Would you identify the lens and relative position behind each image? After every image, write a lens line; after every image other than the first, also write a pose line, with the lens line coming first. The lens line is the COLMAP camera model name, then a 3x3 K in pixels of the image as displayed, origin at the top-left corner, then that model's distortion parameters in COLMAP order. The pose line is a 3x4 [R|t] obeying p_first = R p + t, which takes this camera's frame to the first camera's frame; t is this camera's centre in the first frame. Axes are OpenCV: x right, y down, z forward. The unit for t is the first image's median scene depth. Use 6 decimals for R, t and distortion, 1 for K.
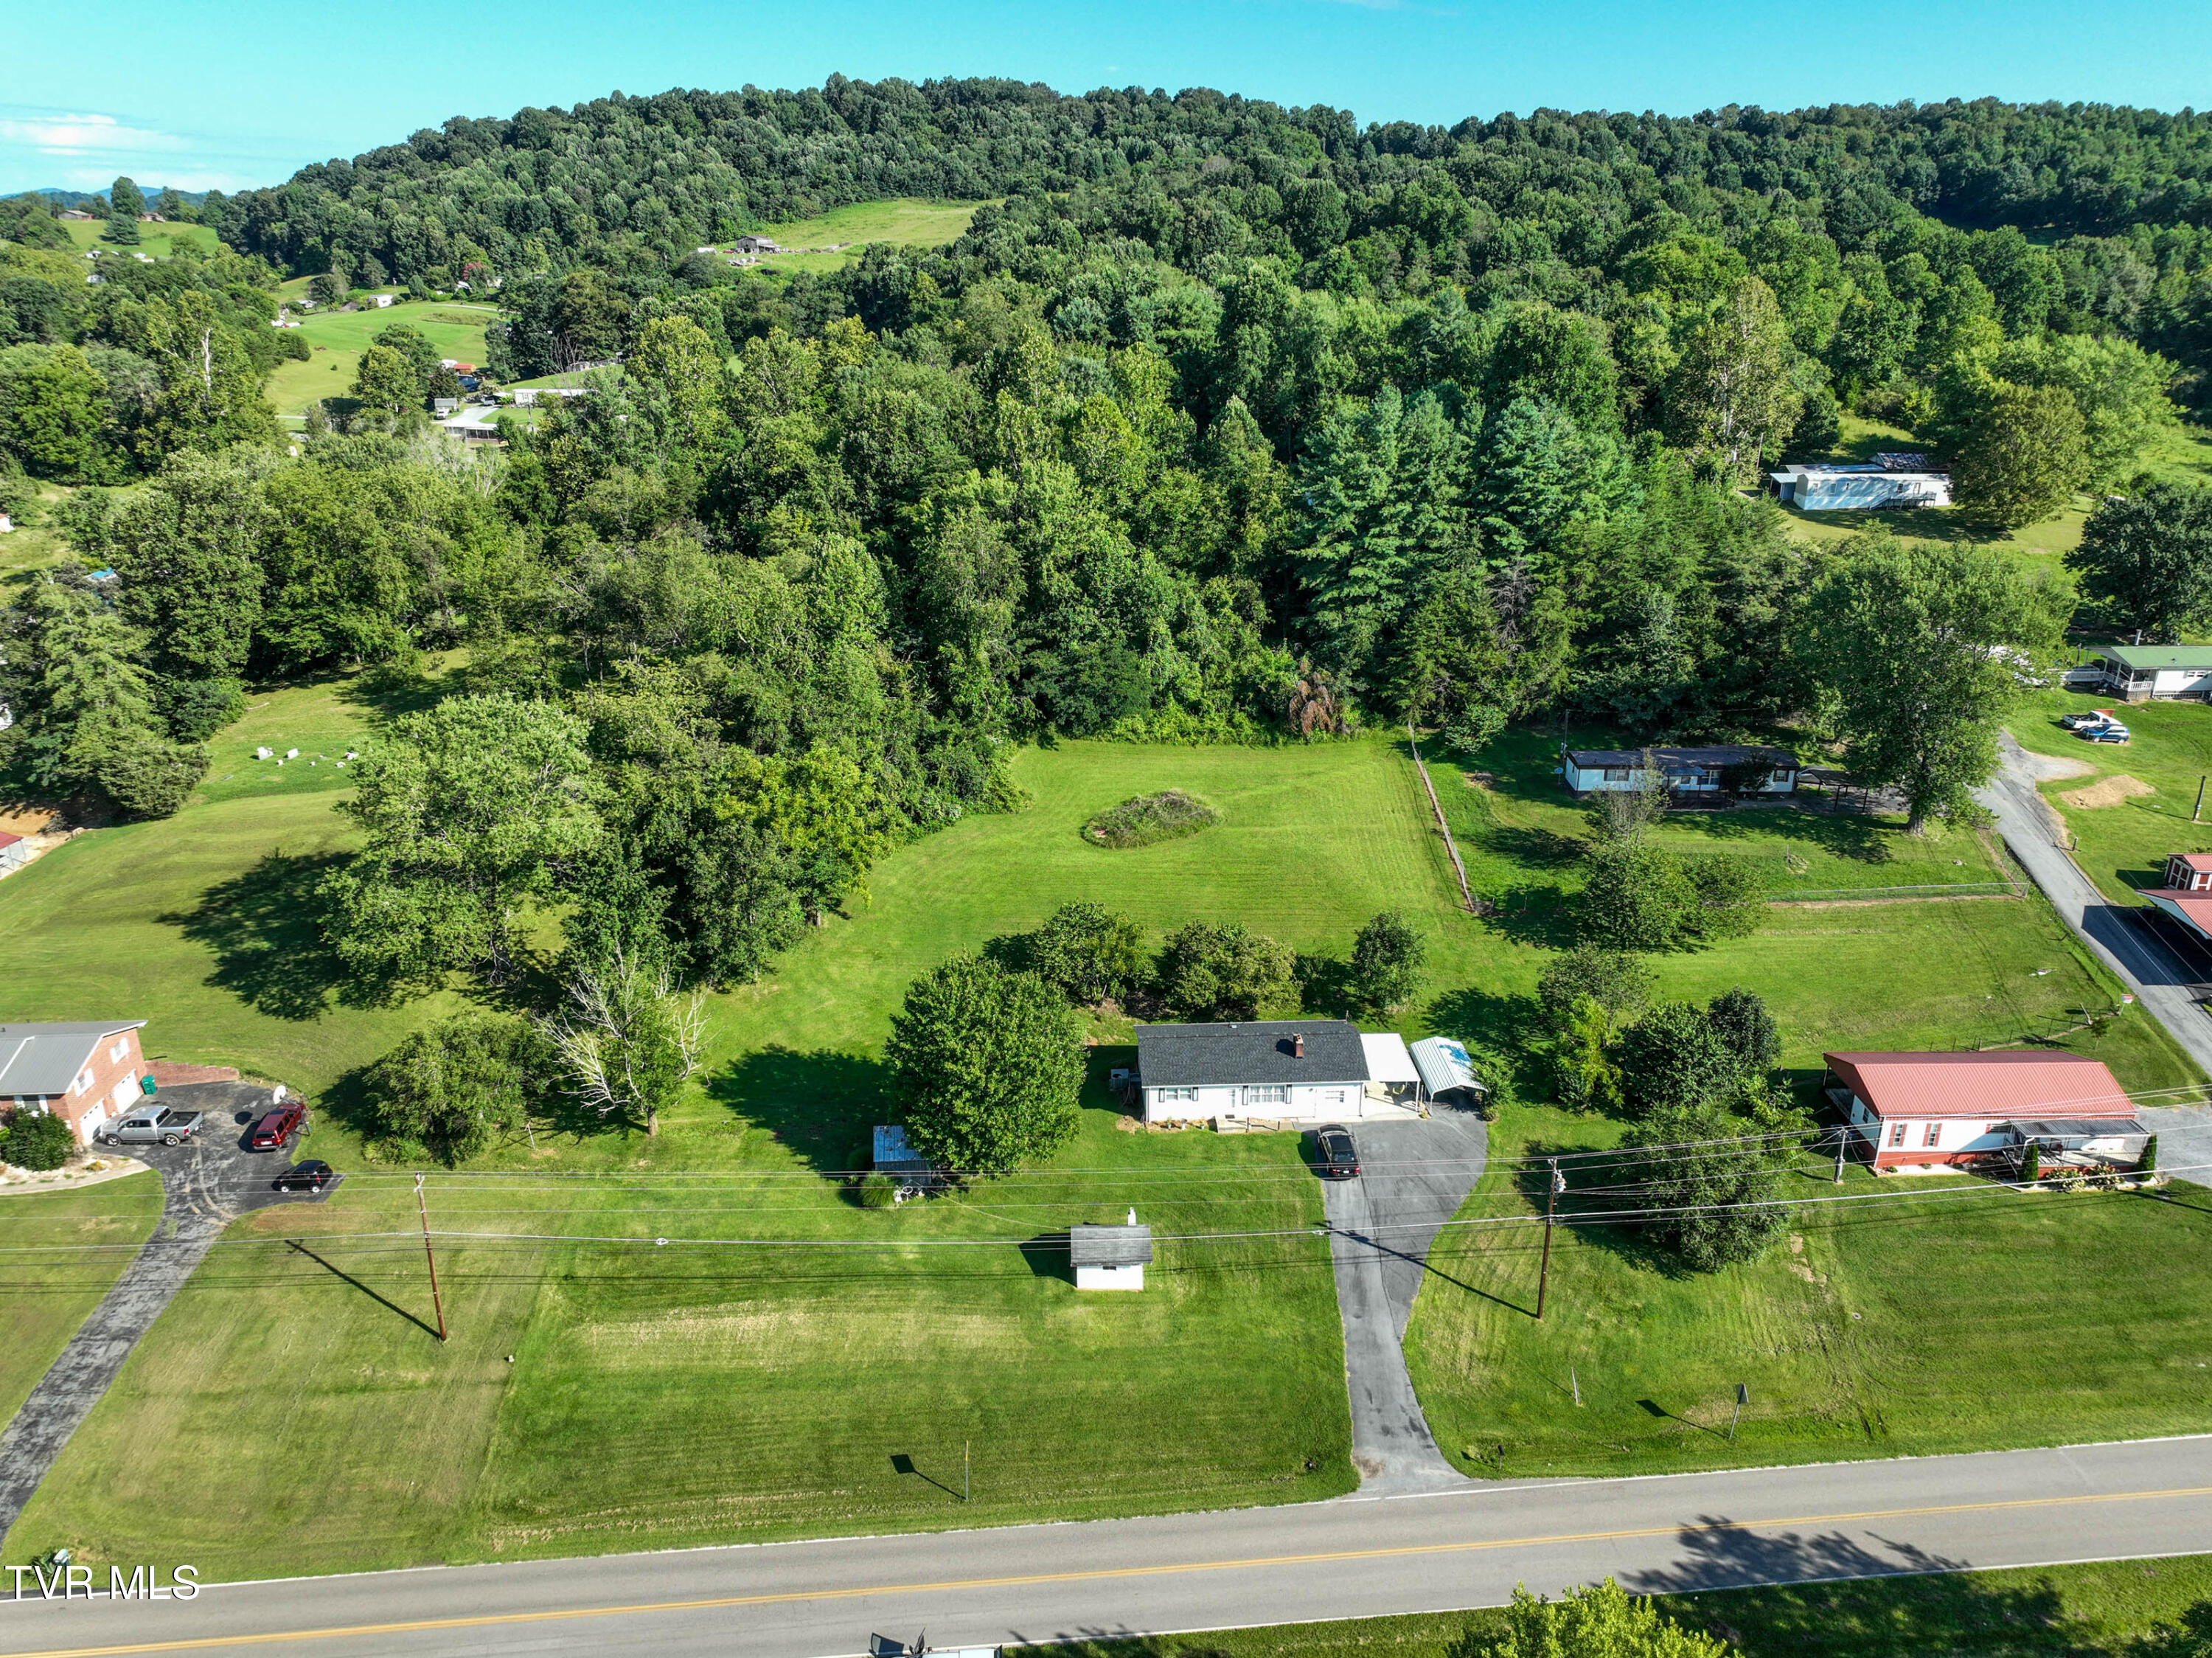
lens RADIAL K [[1550.0, 0, 1110.7], [0, 1550.0, 833.3], [0, 0, 1]] dist [-0.005371, 0.024617]
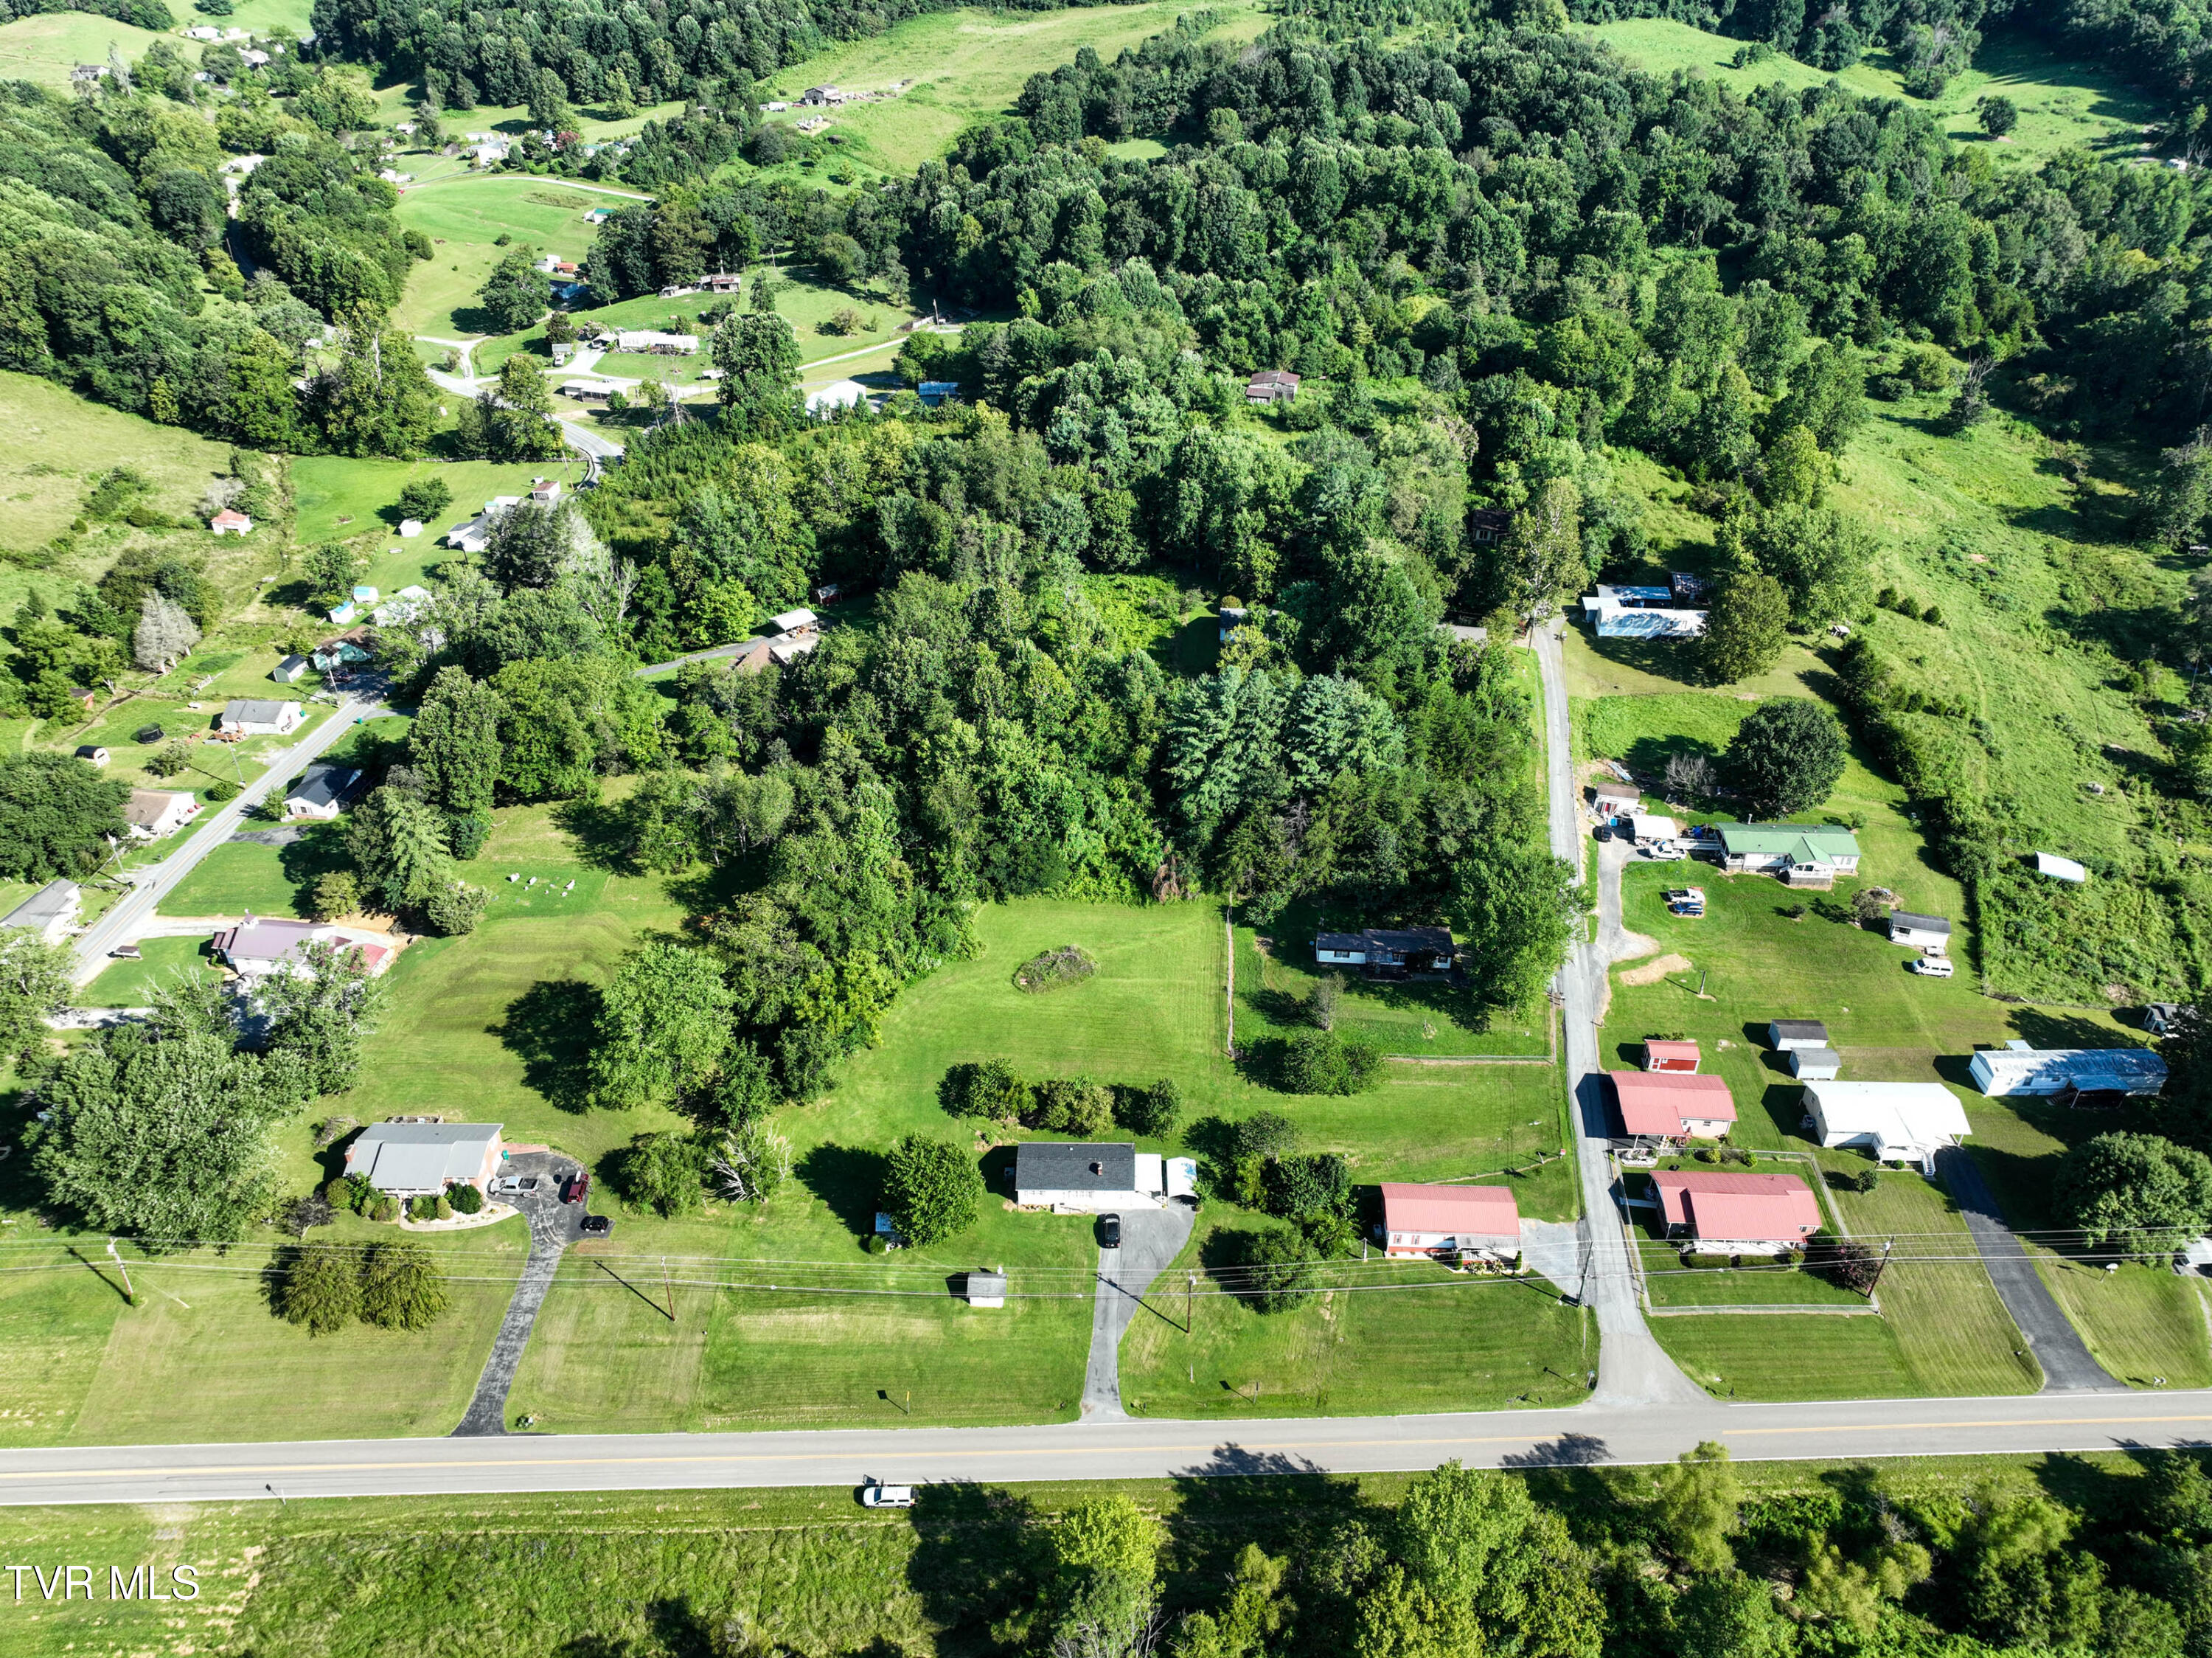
lens RADIAL K [[1550.0, 0, 1107.8], [0, 1550.0, 827.0], [0, 0, 1]] dist [-0.005371, 0.024617]
pose [[0.998239, 0.037376, -0.046069, 0.147166], [-0.027460, 0.979481, 0.199655, -0.474682], [0.052586, -0.198038, 0.978783, -0.563948]]
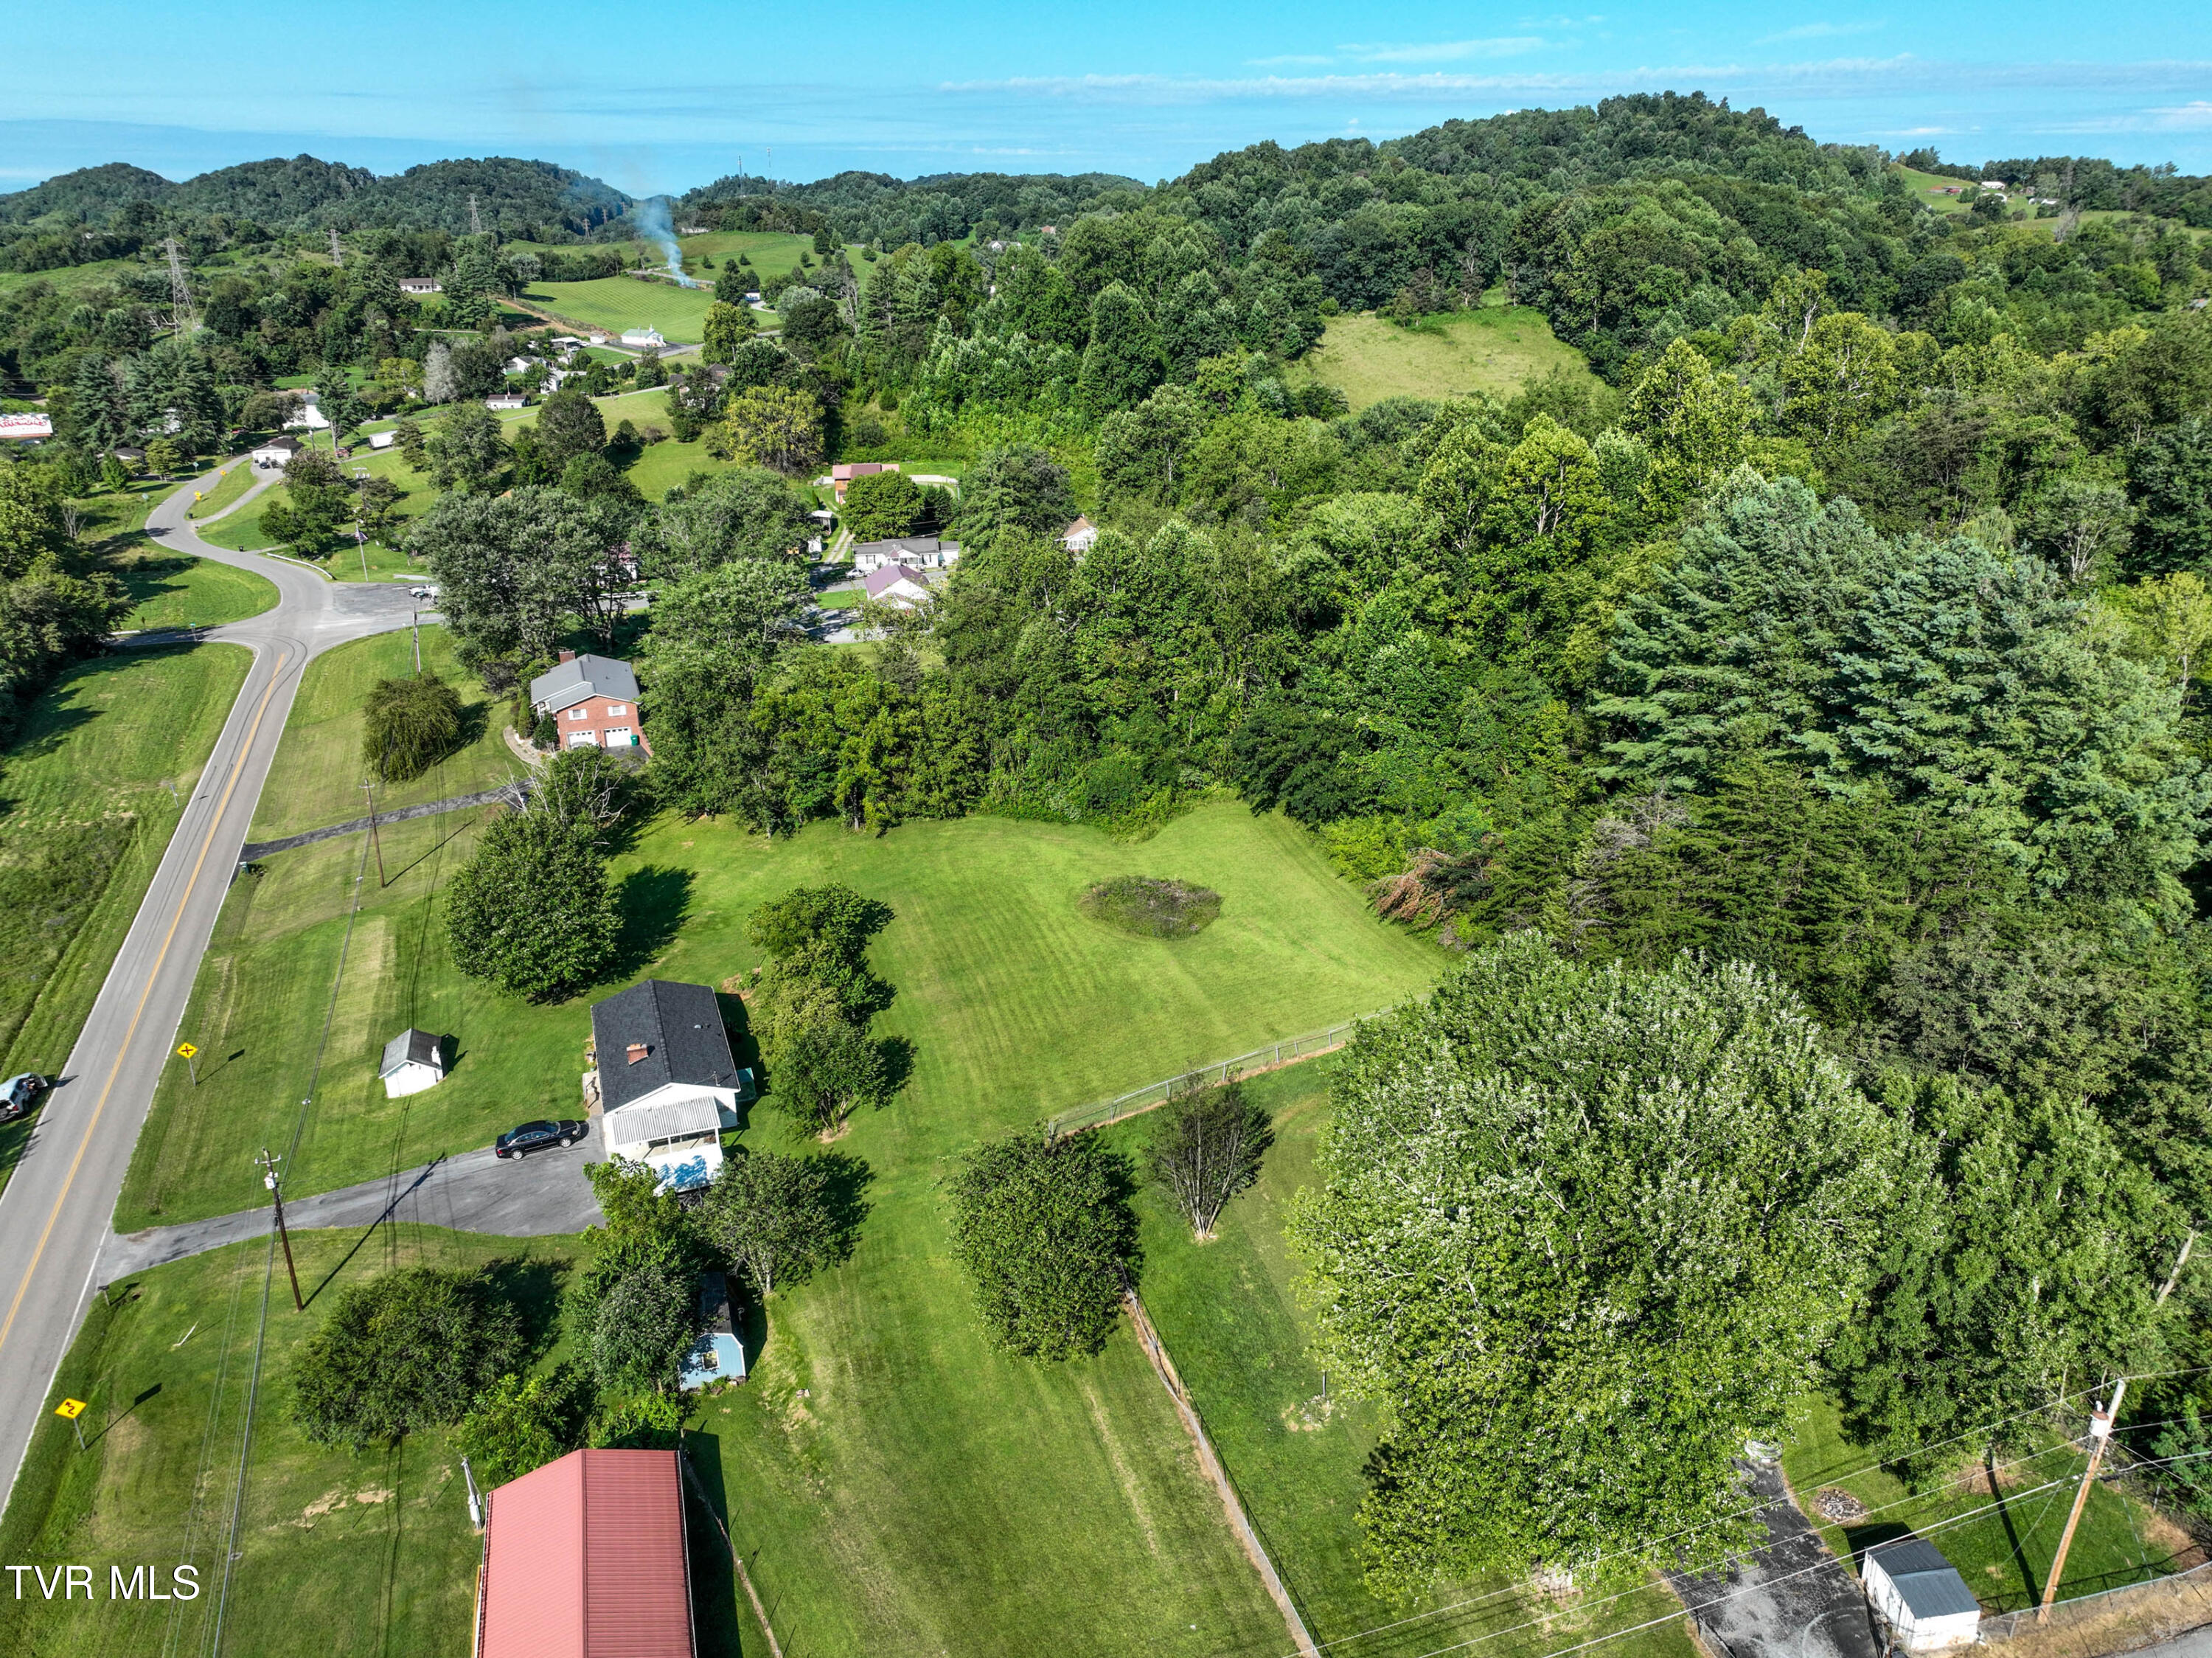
lens RADIAL K [[1550.0, 0, 1110.6], [0, 1550.0, 820.5], [0, 0, 1]] dist [-0.005371, 0.024617]
pose [[0.293687, 0.350843, -0.889189, 0.746934], [-0.344828, 0.906461, 0.243766, -0.245833], [0.891539, 0.235027, 0.387197, 0.619743]]
